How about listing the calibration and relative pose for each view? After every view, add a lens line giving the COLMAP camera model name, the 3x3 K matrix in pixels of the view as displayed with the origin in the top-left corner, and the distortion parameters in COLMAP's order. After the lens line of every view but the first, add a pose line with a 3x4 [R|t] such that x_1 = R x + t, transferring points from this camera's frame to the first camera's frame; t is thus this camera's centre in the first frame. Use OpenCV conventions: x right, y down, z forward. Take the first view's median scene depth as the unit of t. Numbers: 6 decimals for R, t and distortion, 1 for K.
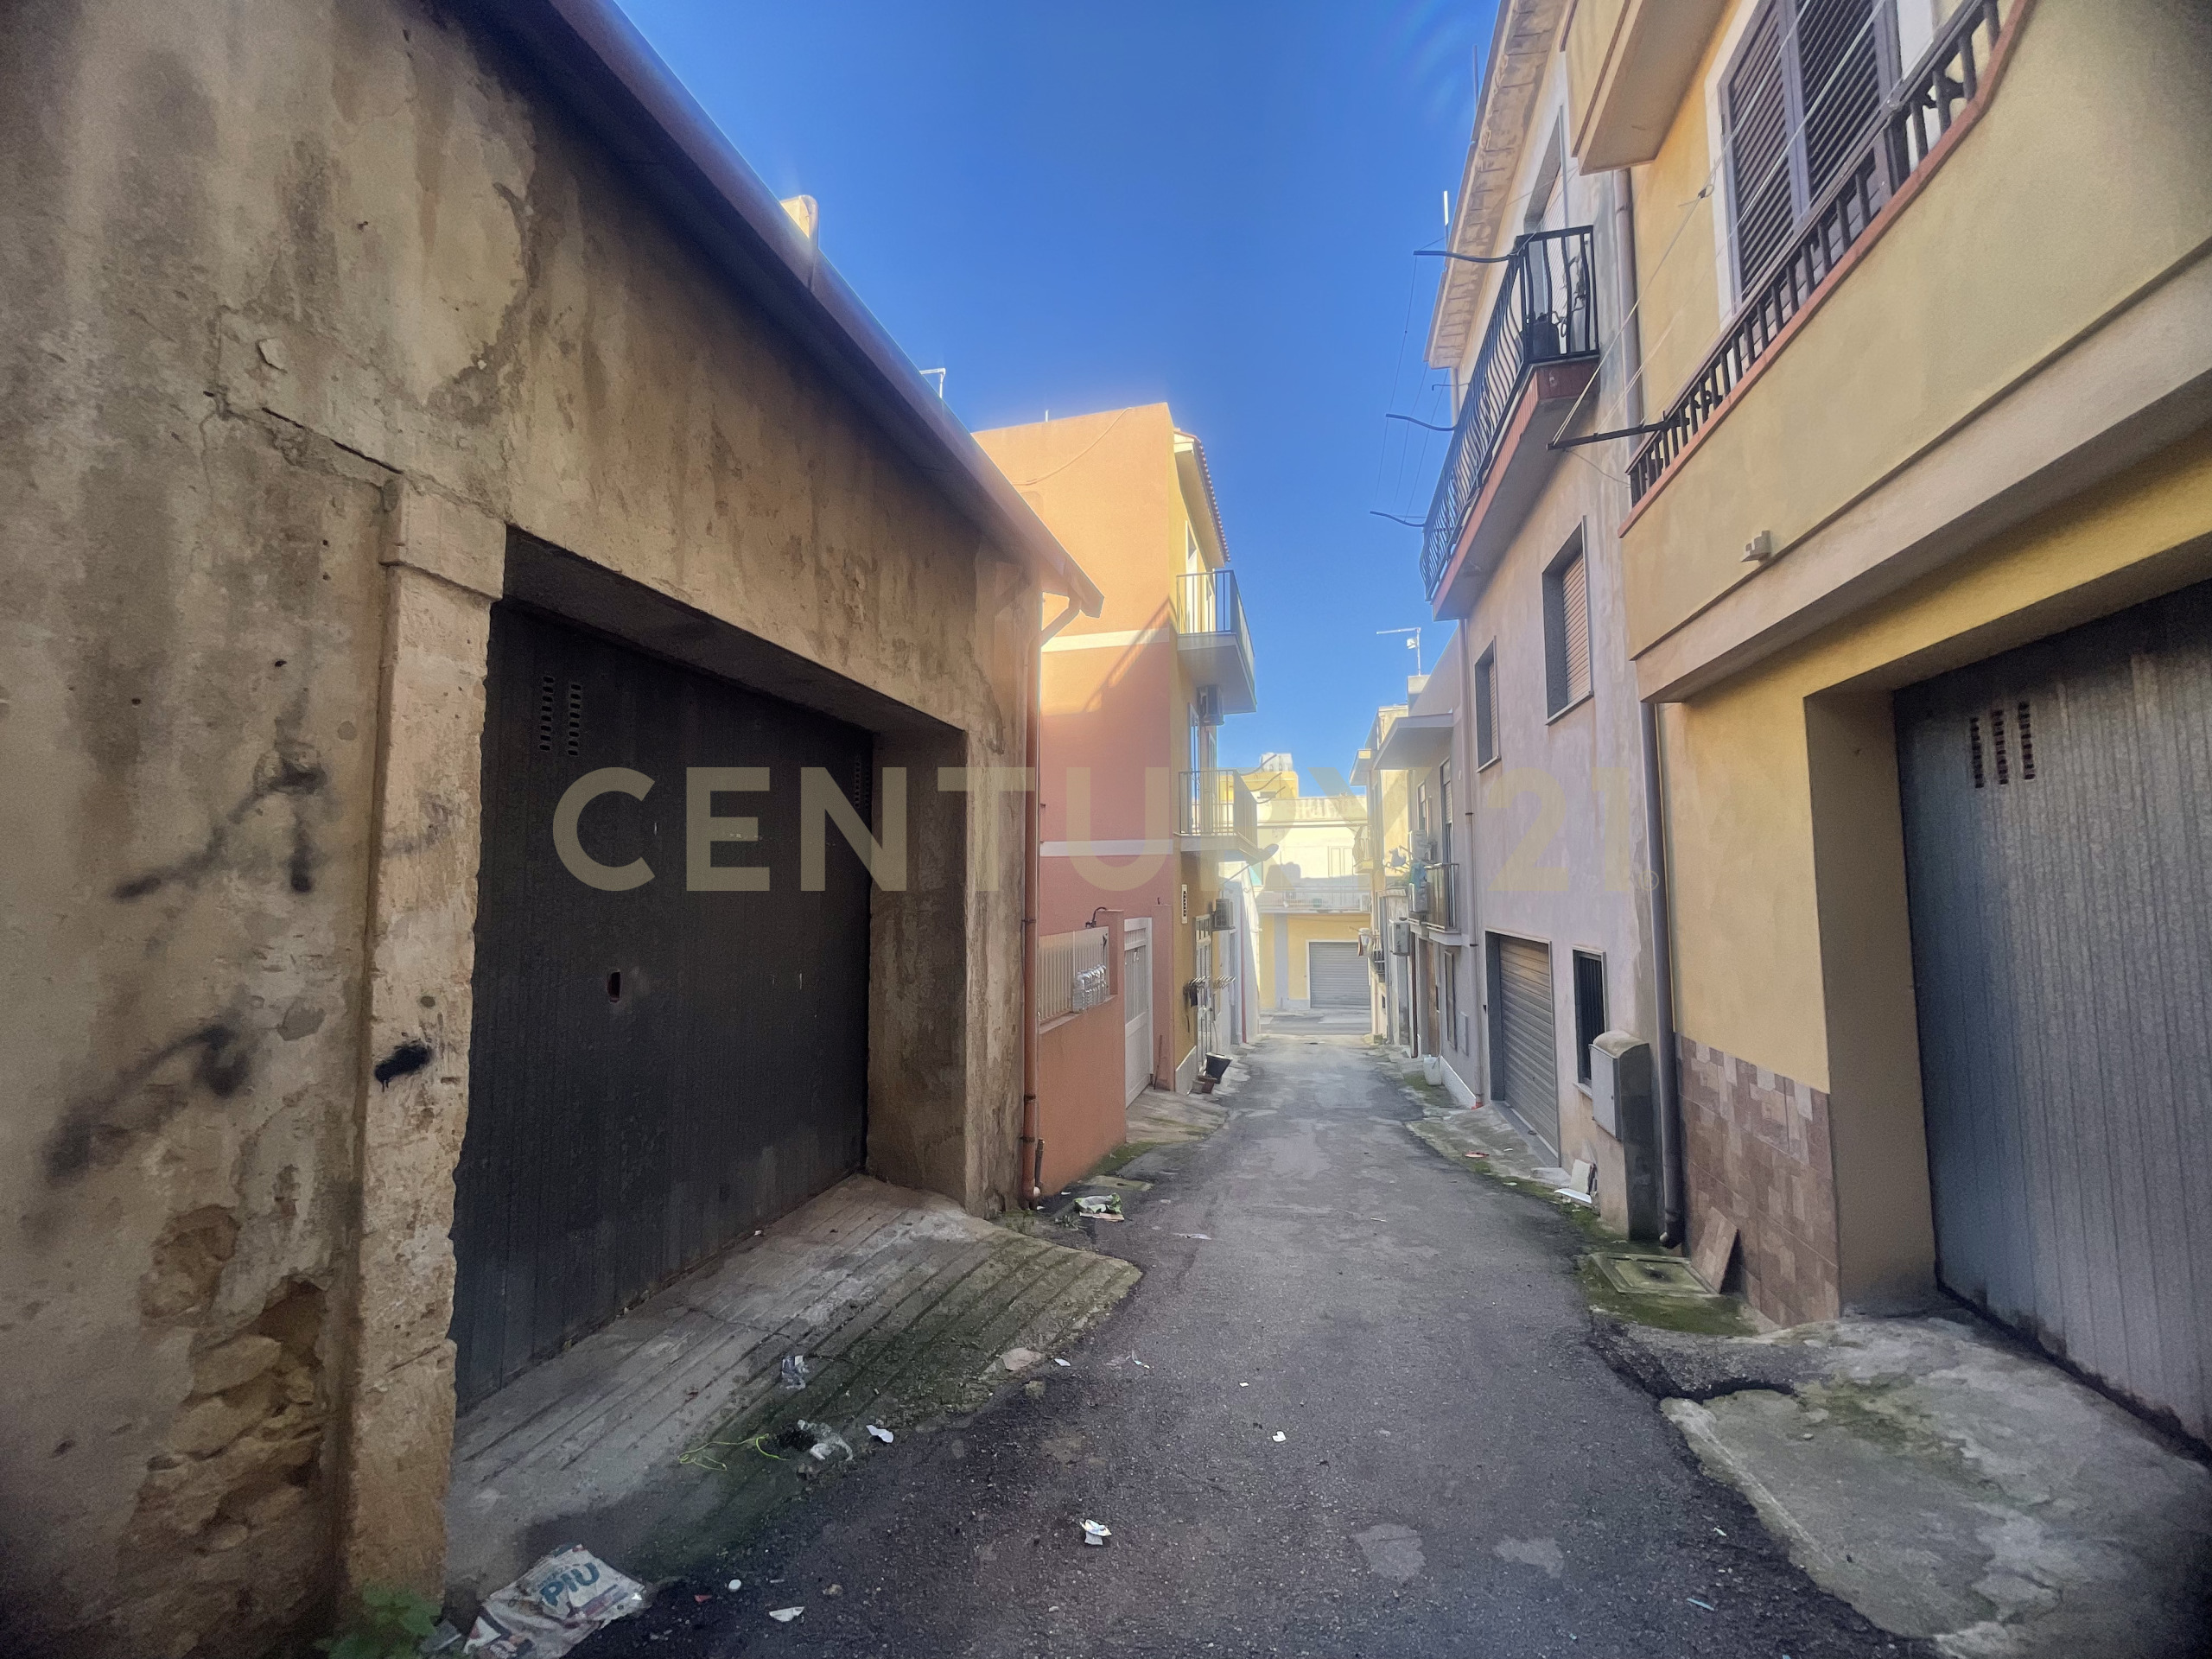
lens RADIAL K [[891.2, 0, 1102.9], [0, 891.2, 825.6], [0, 0, 1]] dist [-0.001933, -0.000416]
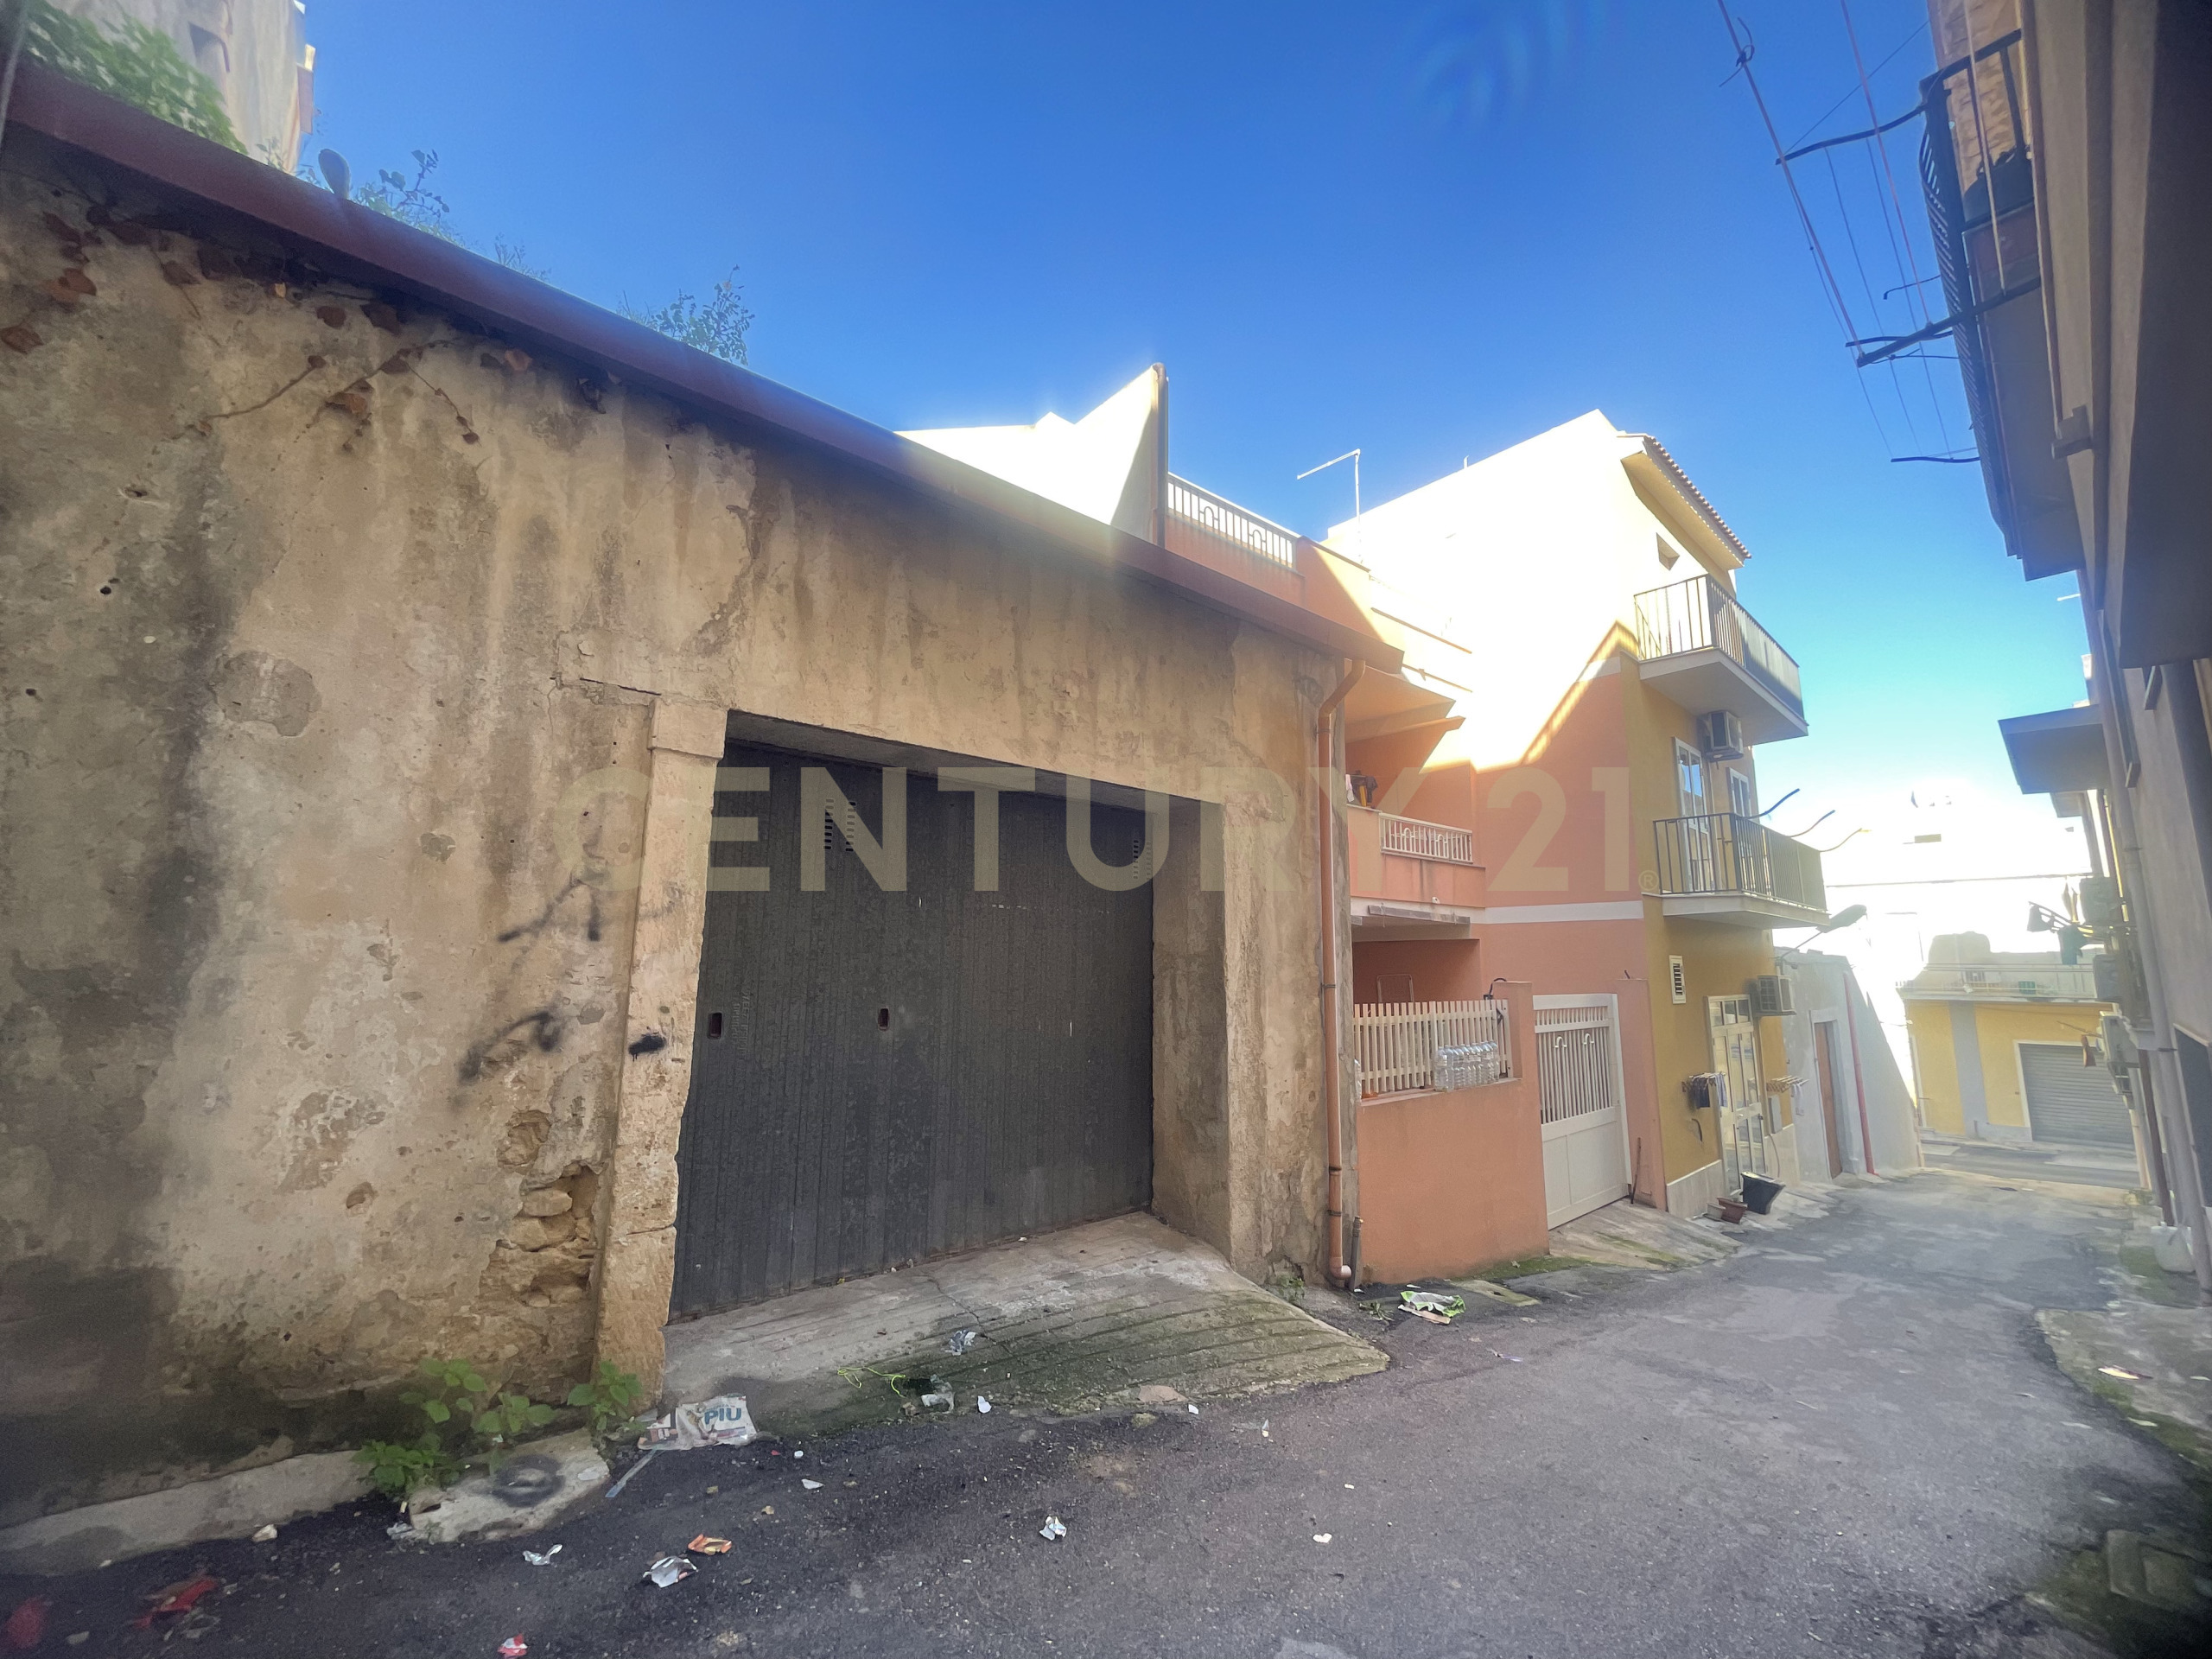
lens RADIAL K [[891.2, 0, 1103.1], [0, 891.2, 825.4], [0, 0, 1]] dist [-0.001933, -0.000416]
pose [[0.823222, -0.077753, -0.562370, 0.555144], [0.030705, 0.995225, -0.092652, 0.024583], [0.566888, 0.059006, 0.821679, 0.059986]]
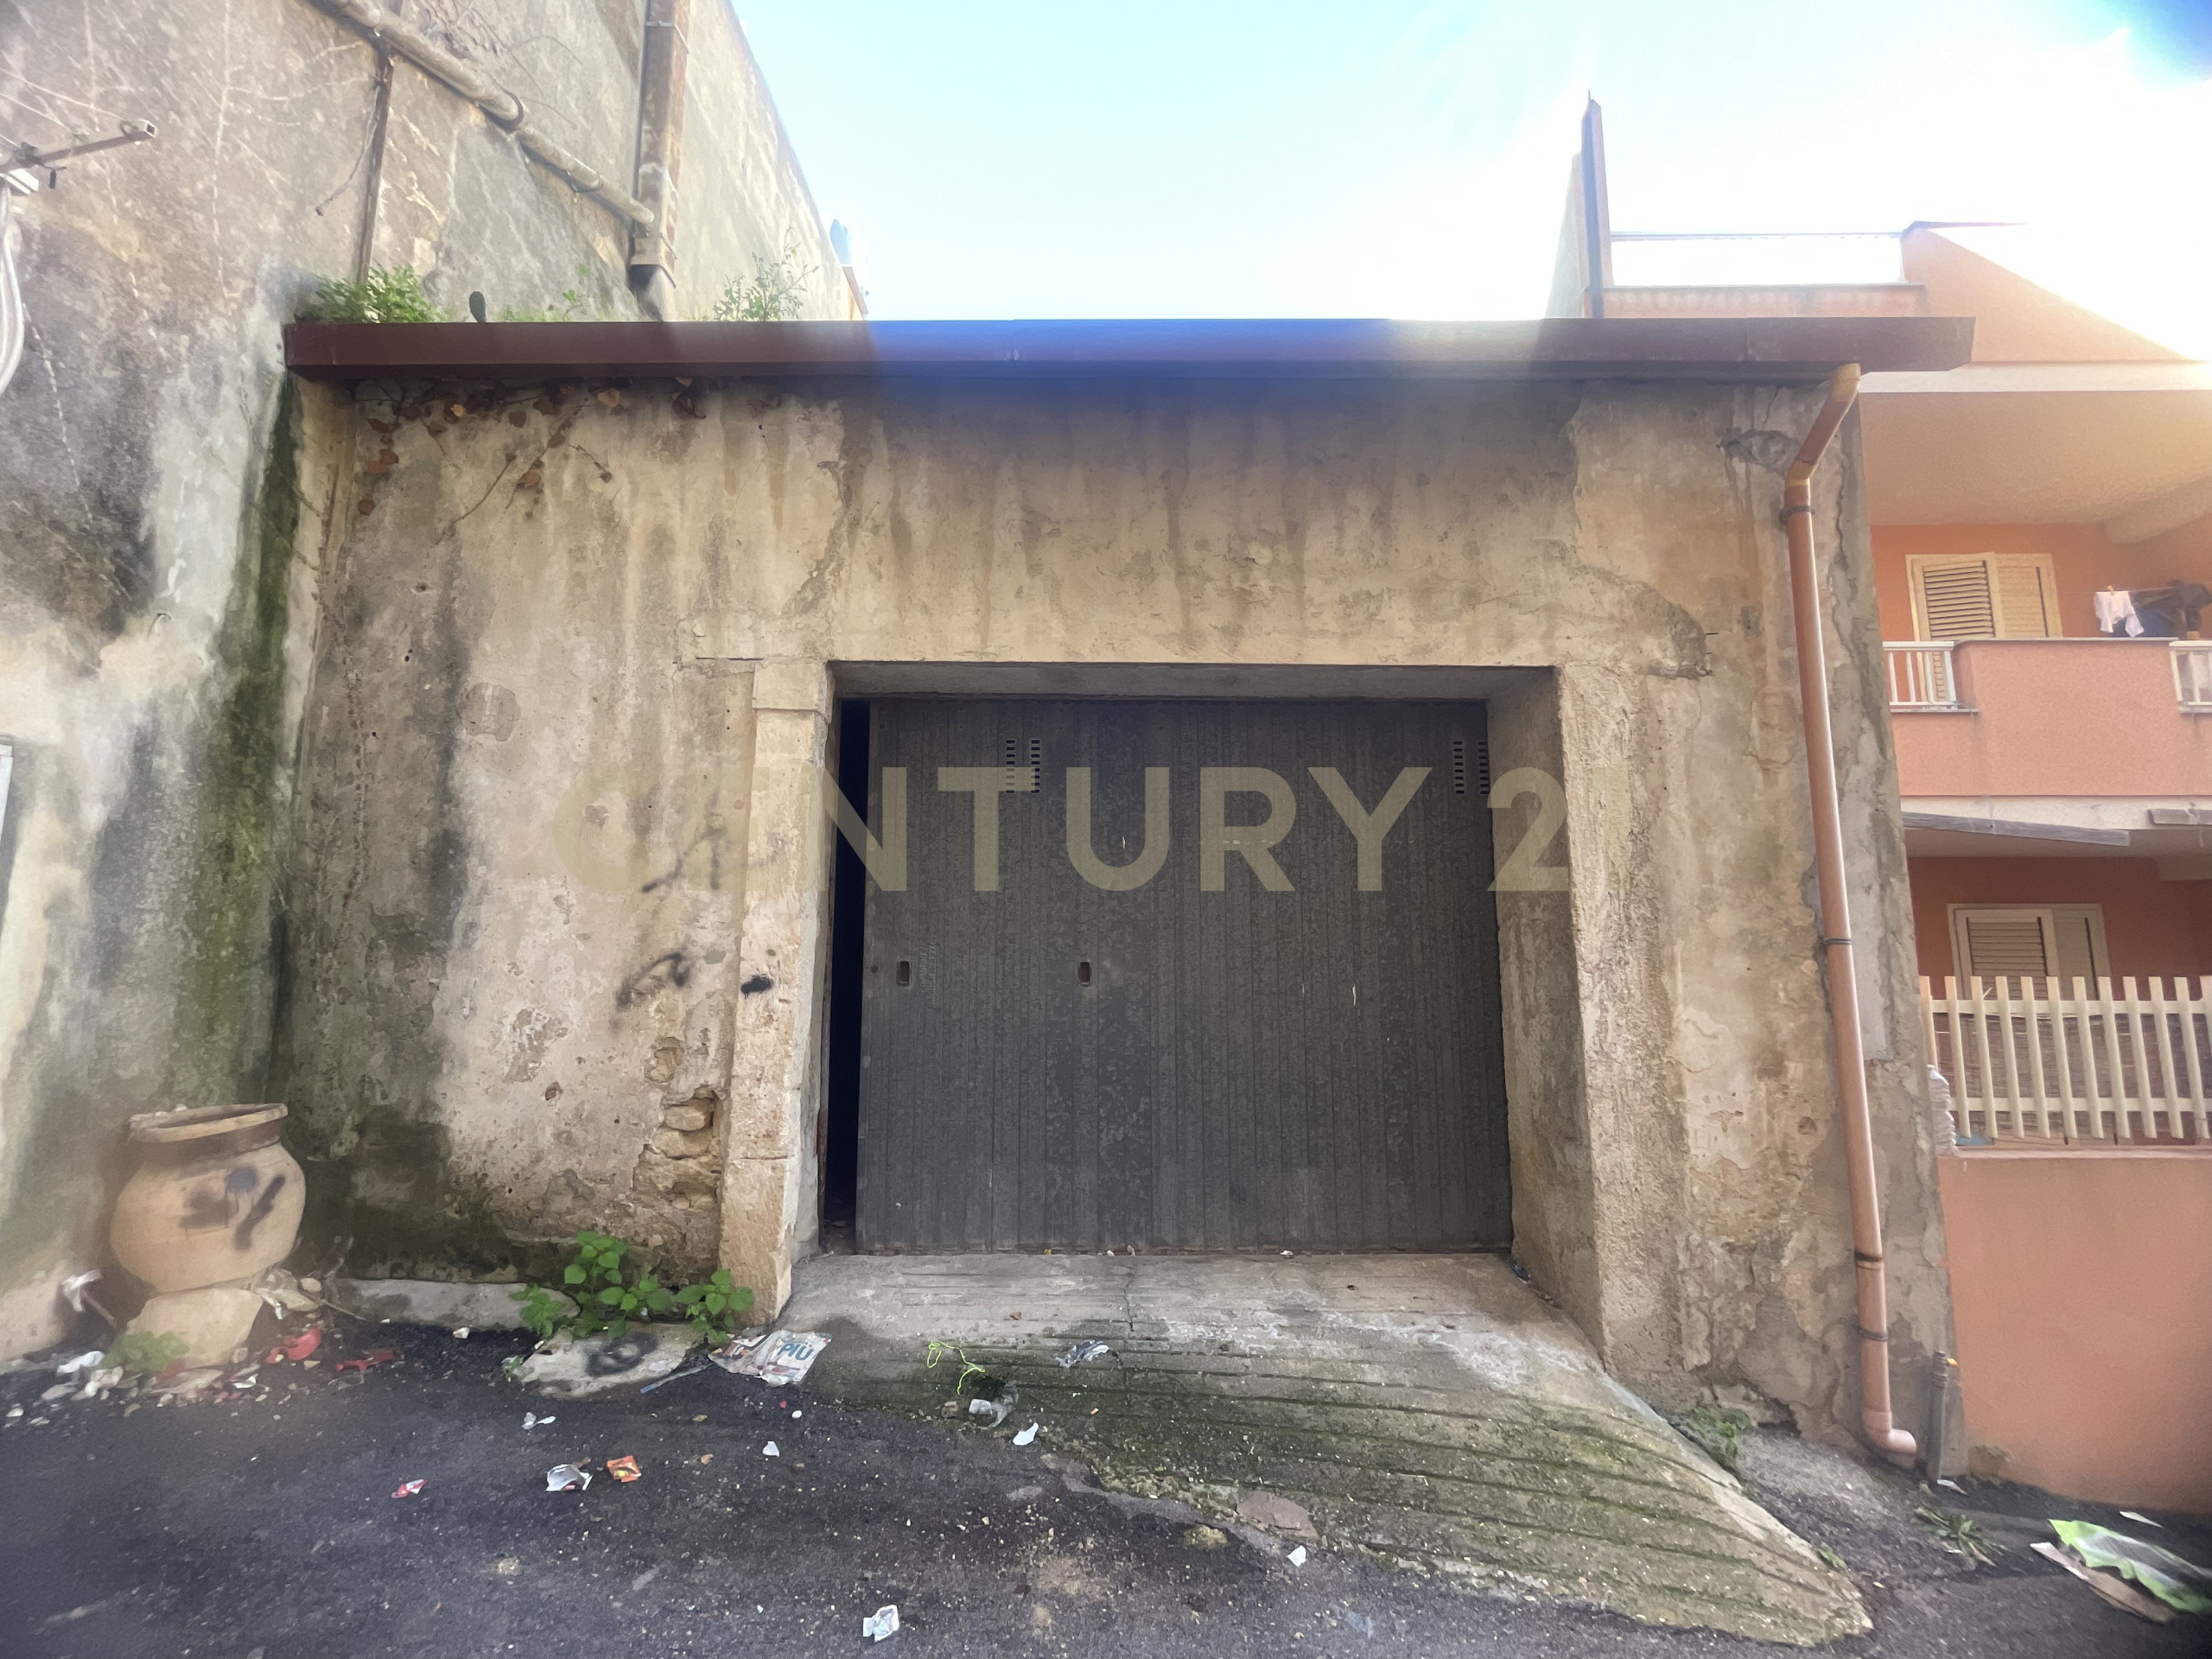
lens RADIAL K [[891.2, 0, 1102.1], [0, 891.2, 826.0], [0, 0, 1]] dist [-0.001933, -0.000416]
pose [[0.247907, -0.114375, -0.962009, 0.713058], [0.068849, 0.992576, -0.100267, 0.112010], [0.966334, -0.041377, 0.253941, 0.777339]]
